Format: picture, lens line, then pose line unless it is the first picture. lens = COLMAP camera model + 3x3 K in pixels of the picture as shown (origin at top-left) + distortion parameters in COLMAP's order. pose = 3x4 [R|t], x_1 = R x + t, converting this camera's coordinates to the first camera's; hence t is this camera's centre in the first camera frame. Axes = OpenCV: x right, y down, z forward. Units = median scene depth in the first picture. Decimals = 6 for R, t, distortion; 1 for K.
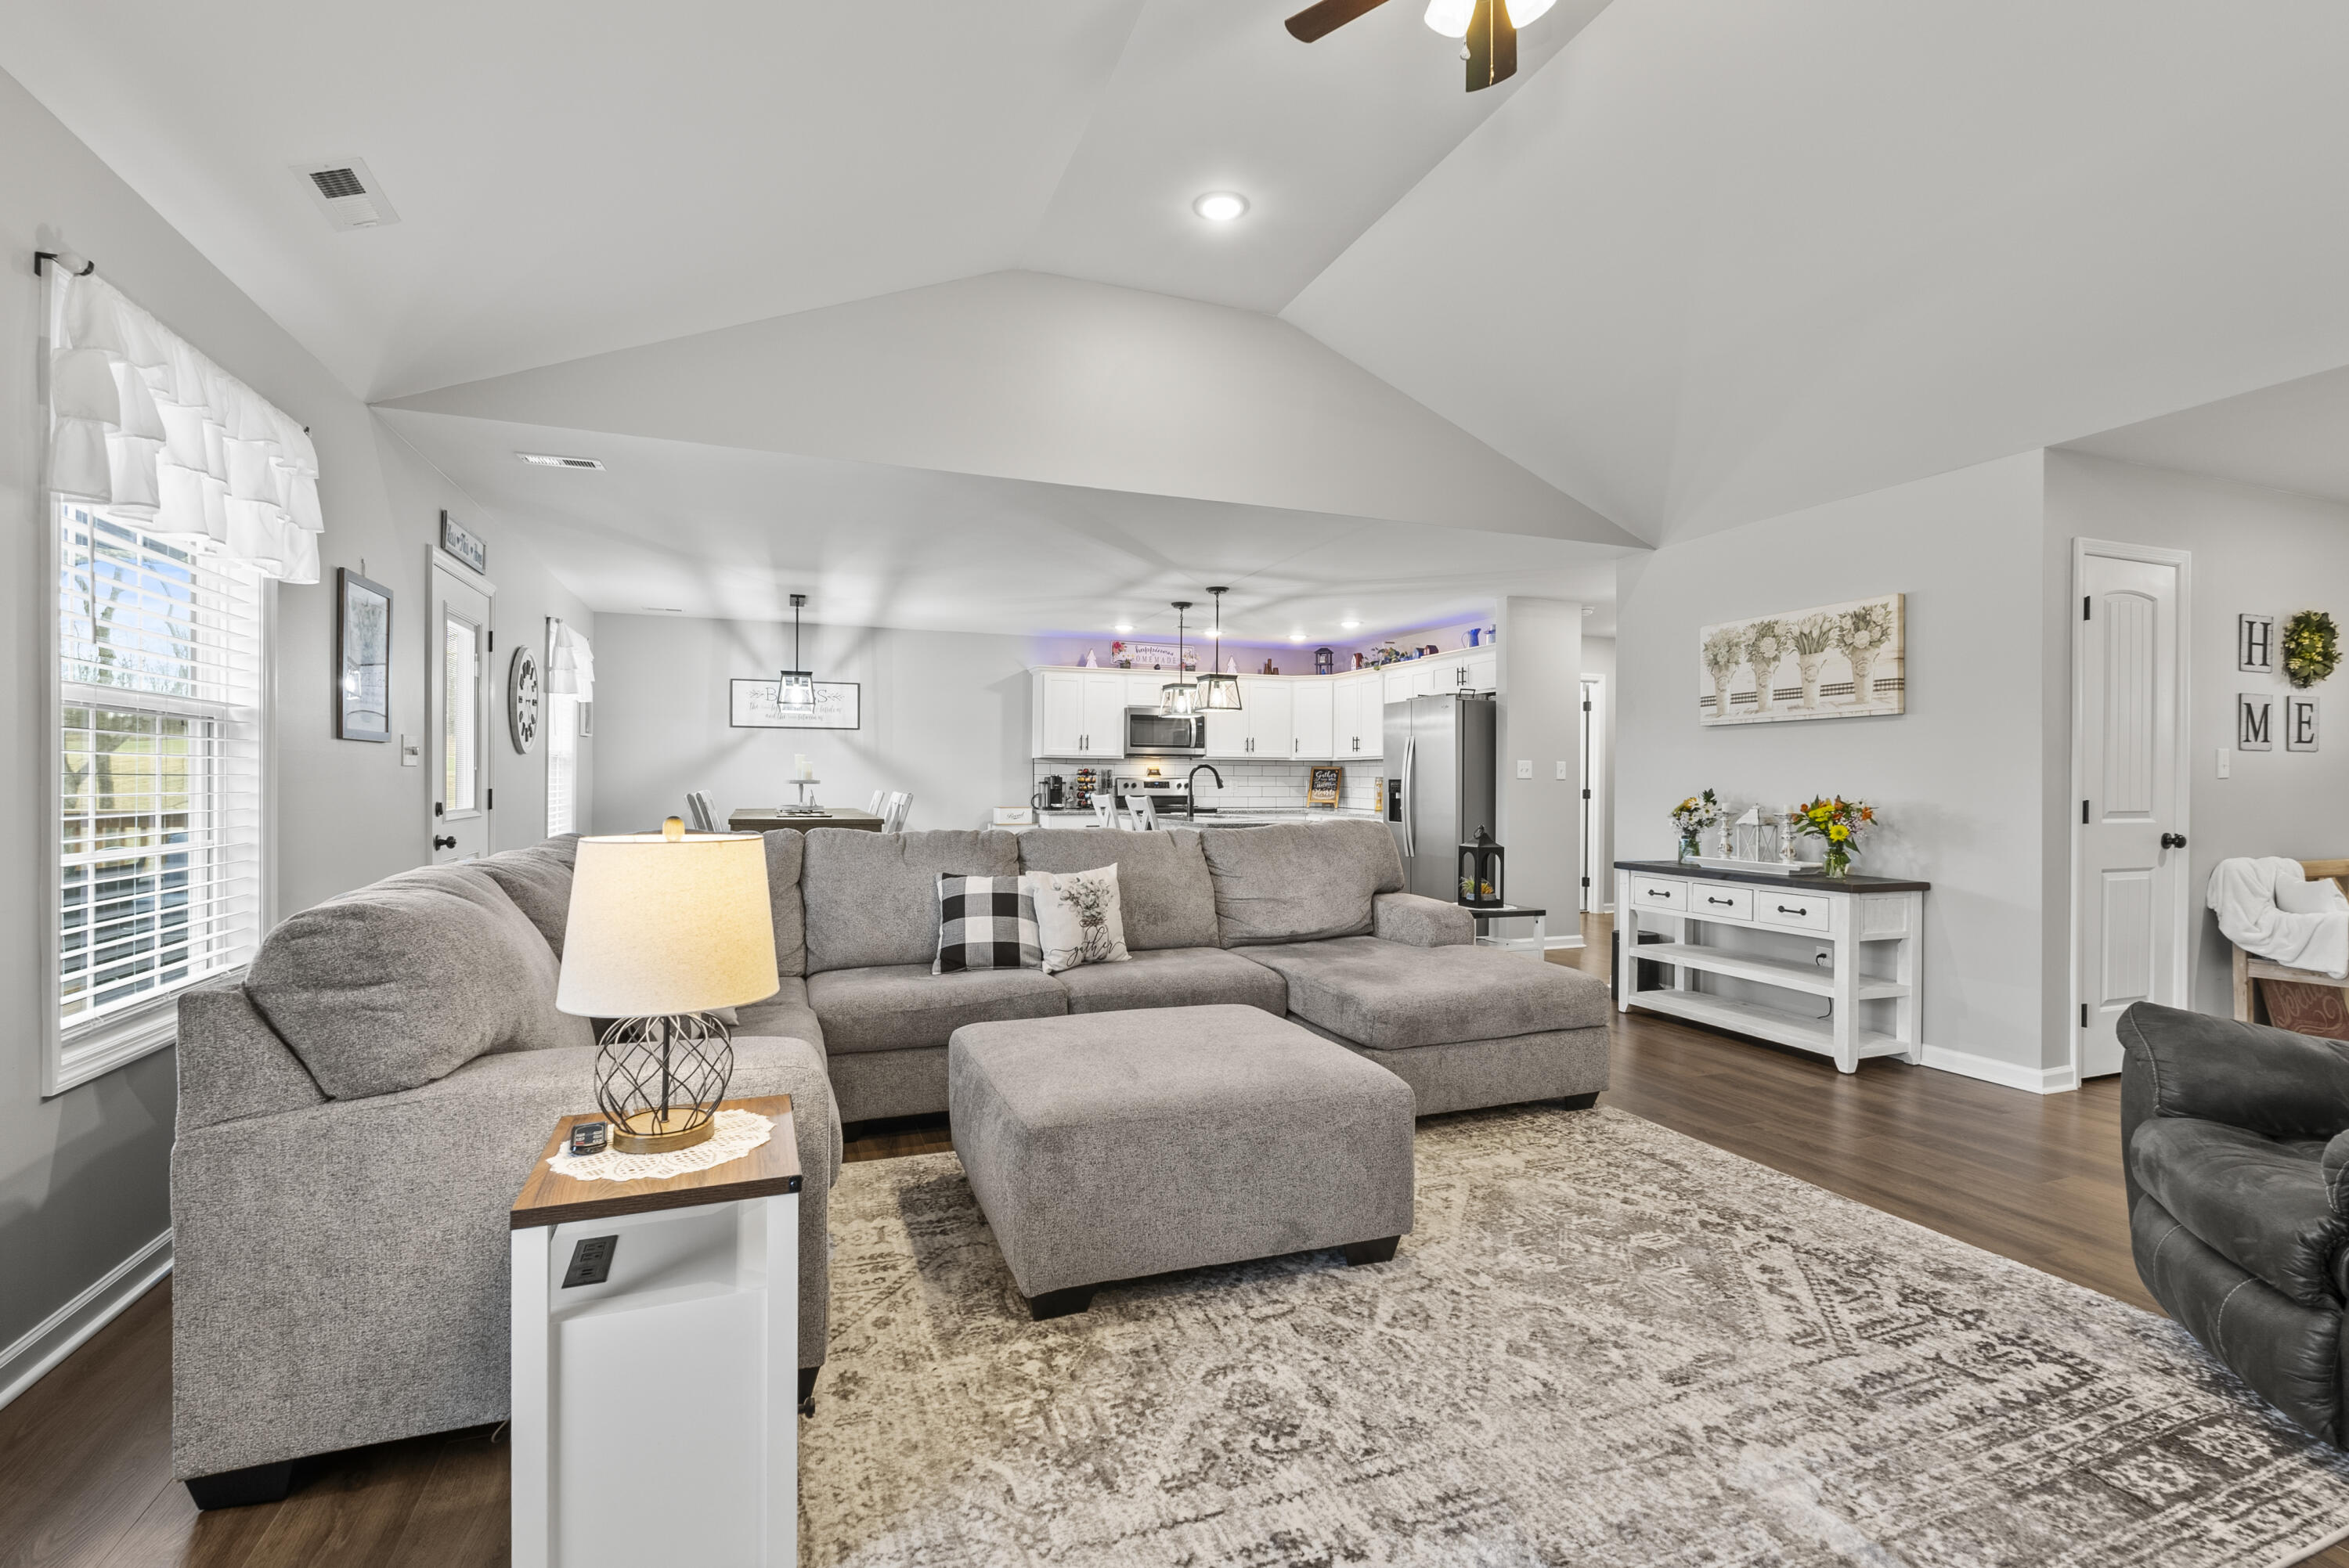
lens RADIAL K [[1061.1, 0, 1183.4], [0, 1061.1, 782.8], [0, 0, 1]] dist [-0.005656, 0.000560]
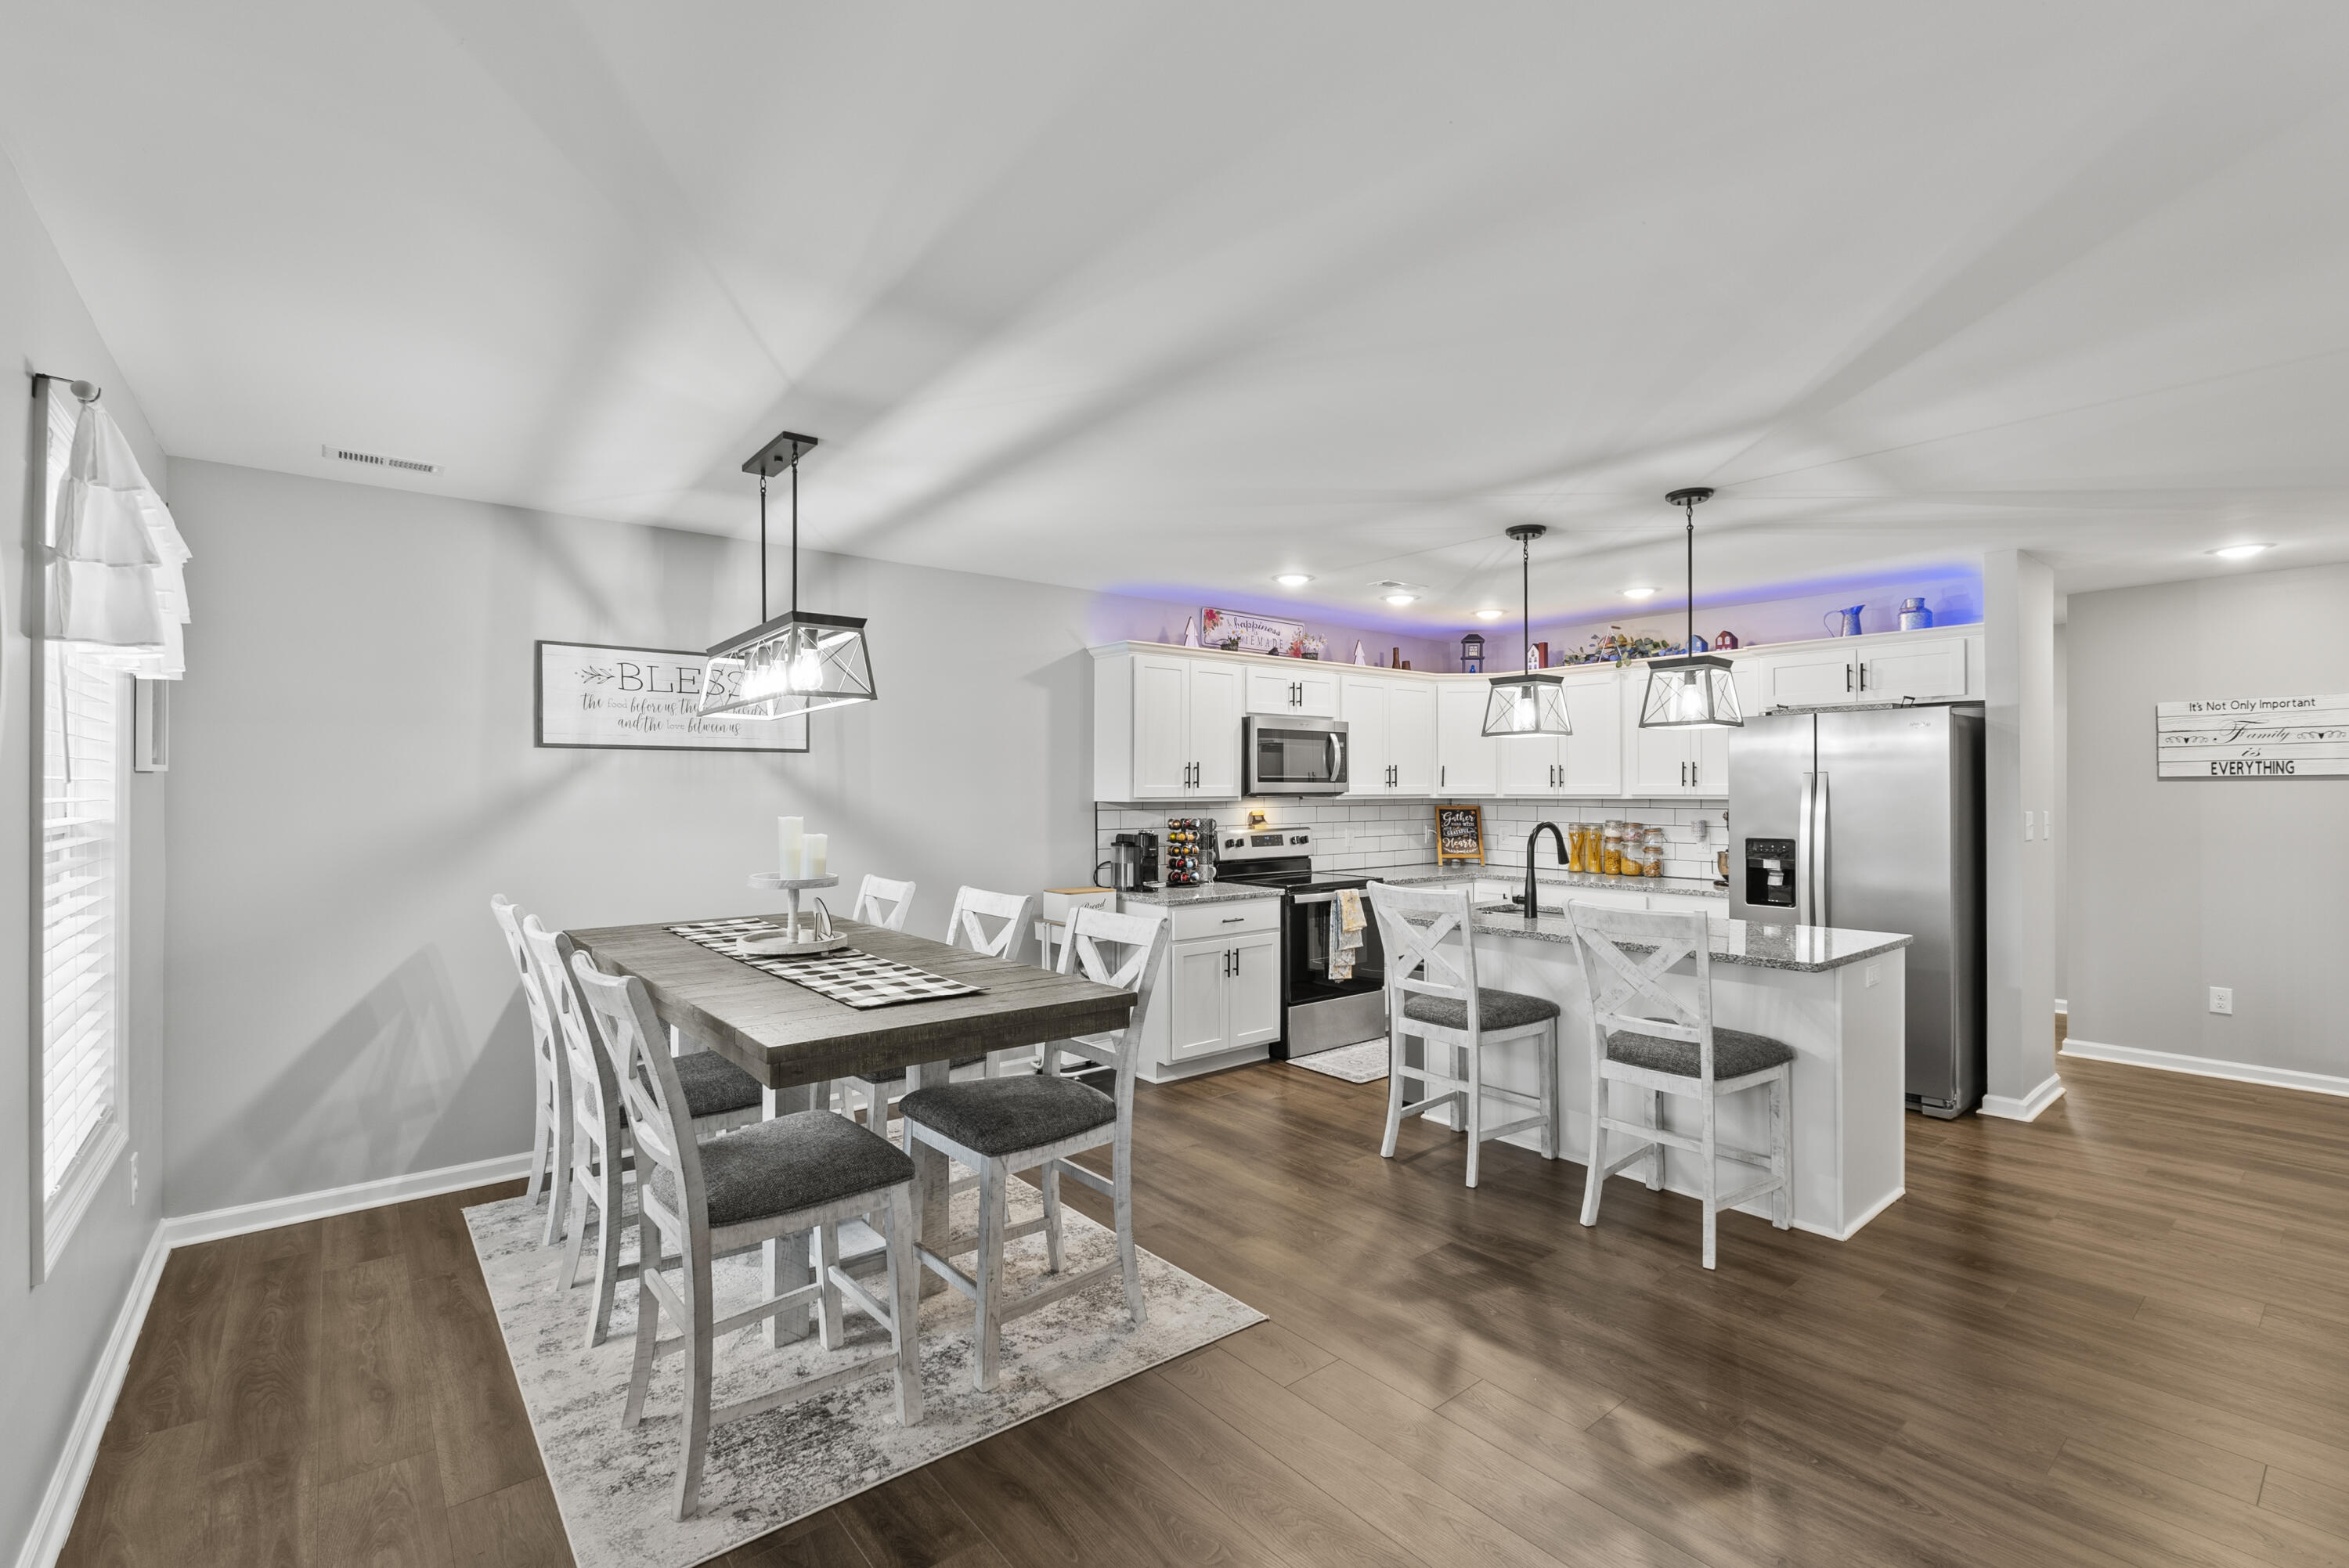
lens RADIAL K [[1061.1, 0, 1196.2], [0, 1061.1, 789.7], [0, 0, 1]] dist [-0.005656, 0.000560]
pose [[0.945597, -0.005670, 0.325290, -0.520933], [0.006605, 0.999977, -0.001769, -0.052826], [-0.325273, 0.003821, 0.945612, 0.815060]]
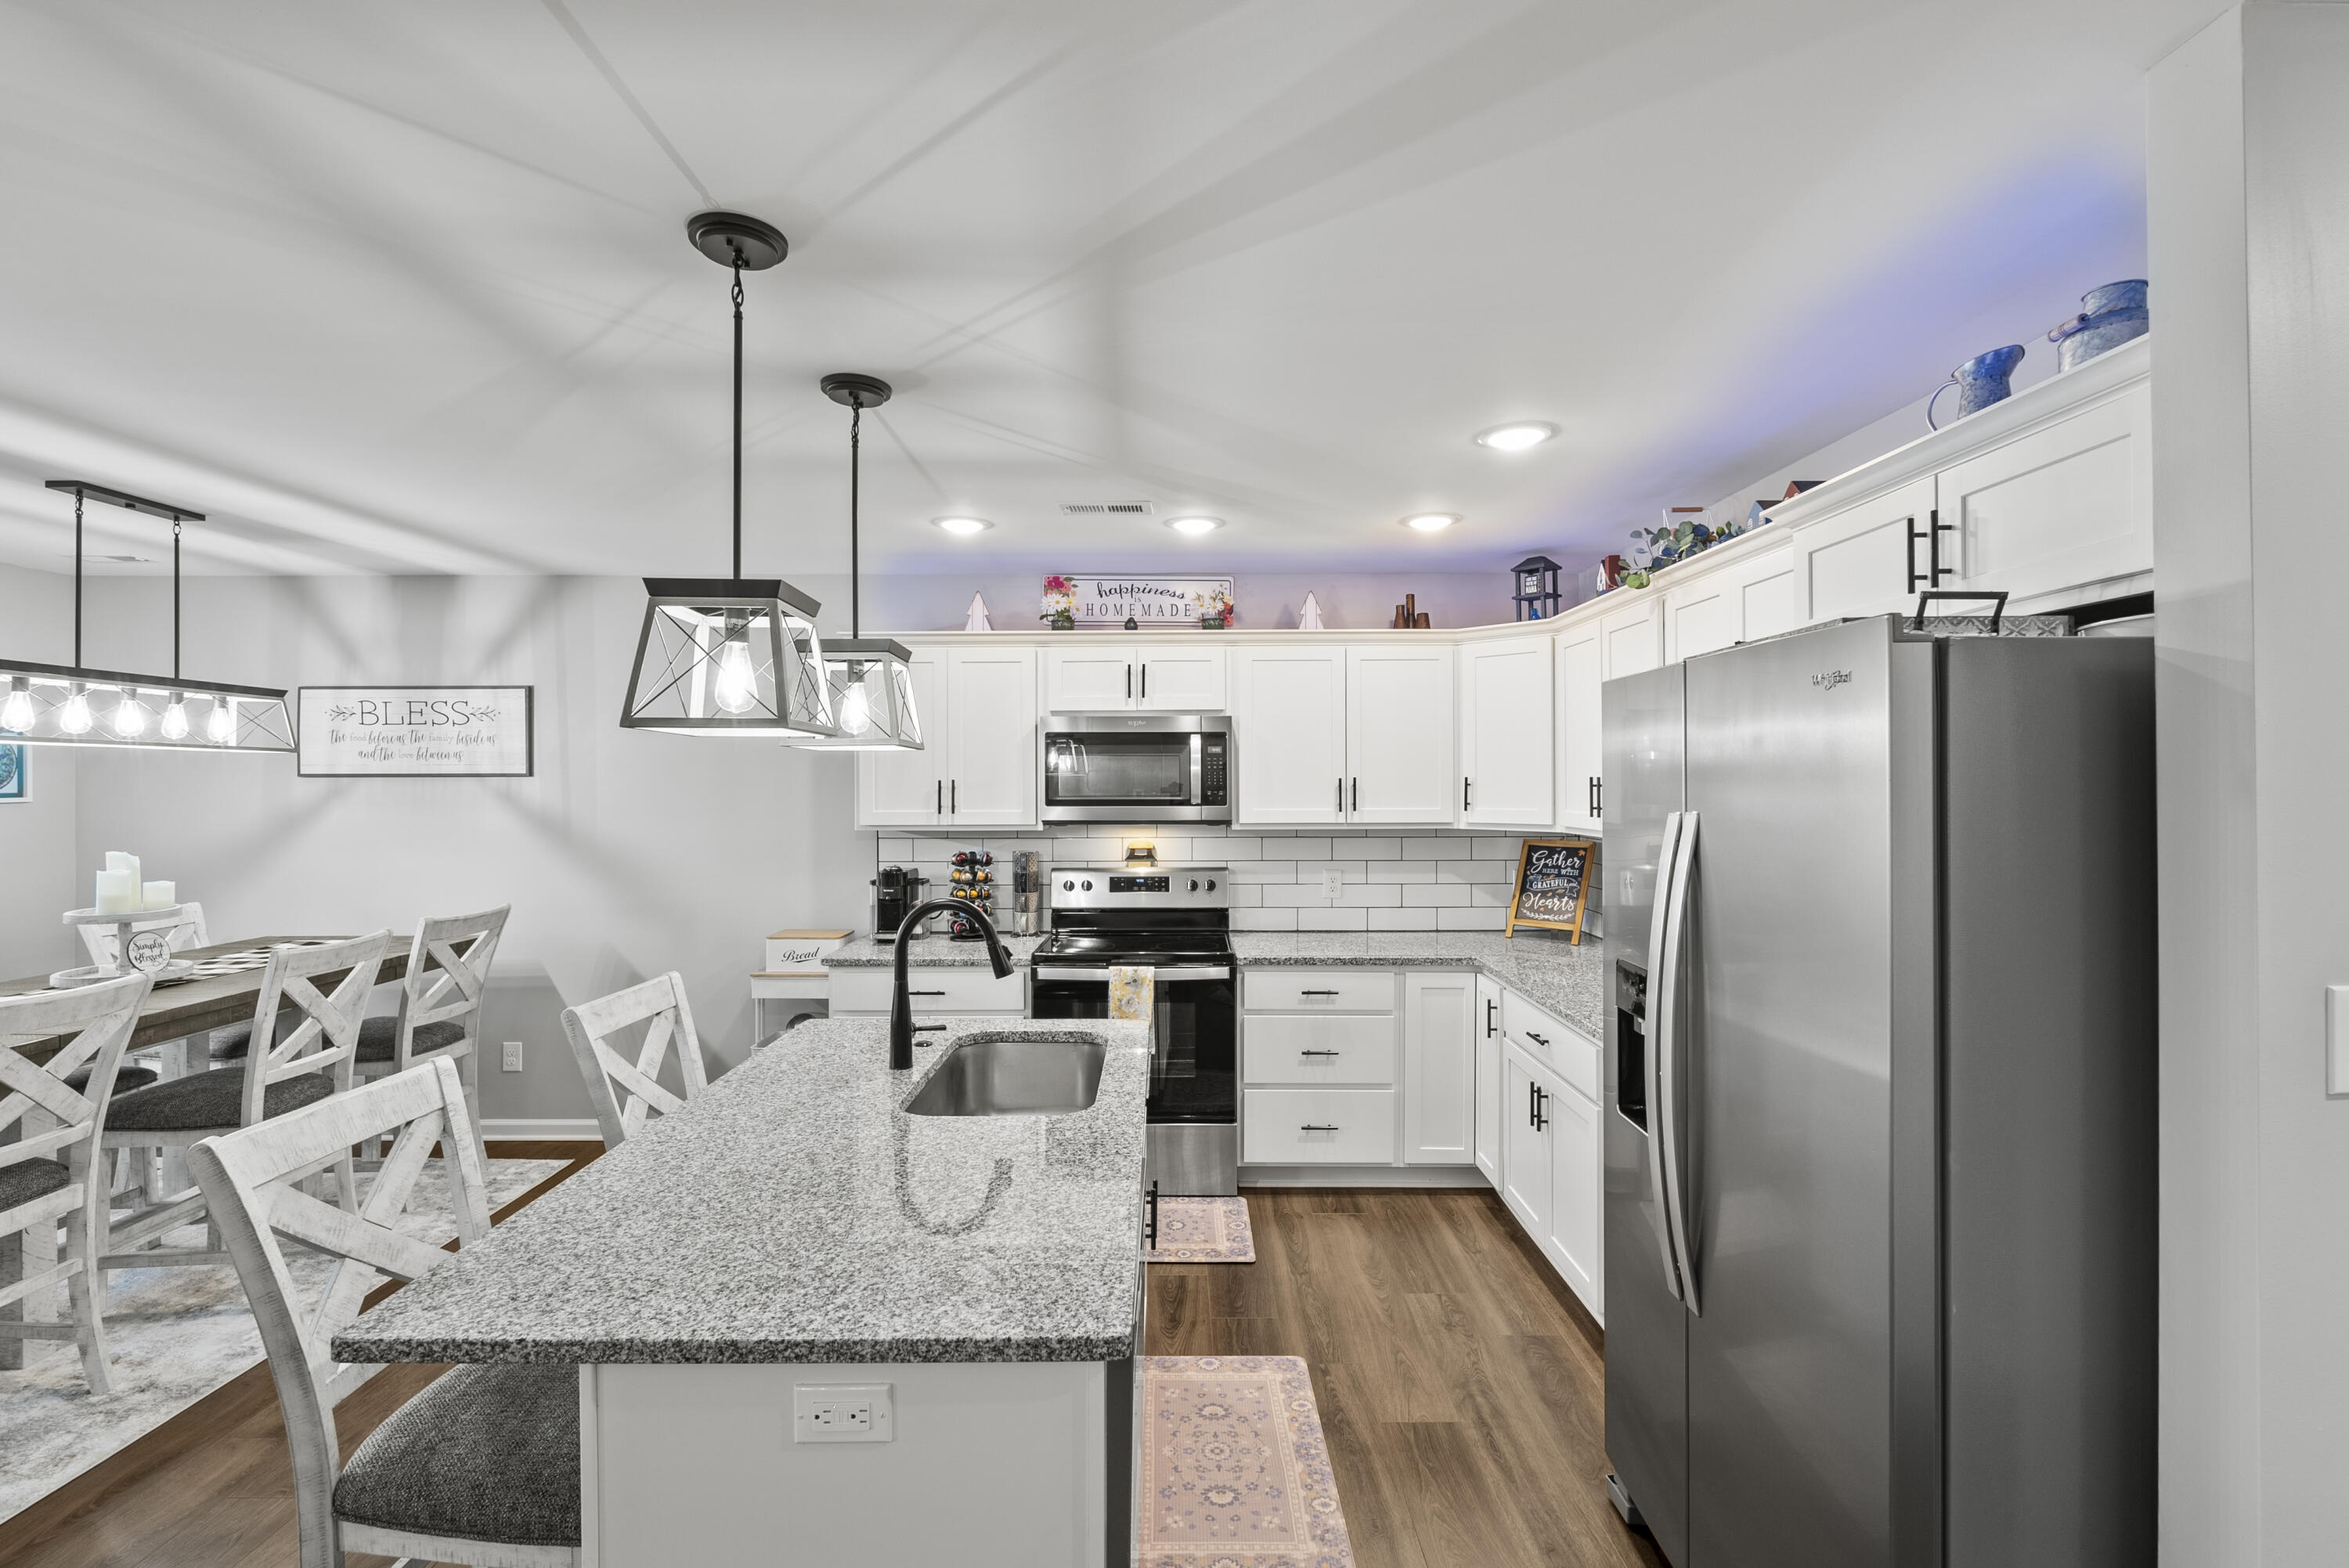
lens RADIAL K [[1061.1, 0, 1172.2], [0, 1061.1, 778.4], [0, 0, 1]] dist [-0.005656, 0.000560]
pose [[0.930469, -0.007052, -0.366302, 0.299753], [0.004251, 0.999955, -0.008452, -0.076383], [0.366345, 0.006307, 0.930458, 1.127532]]
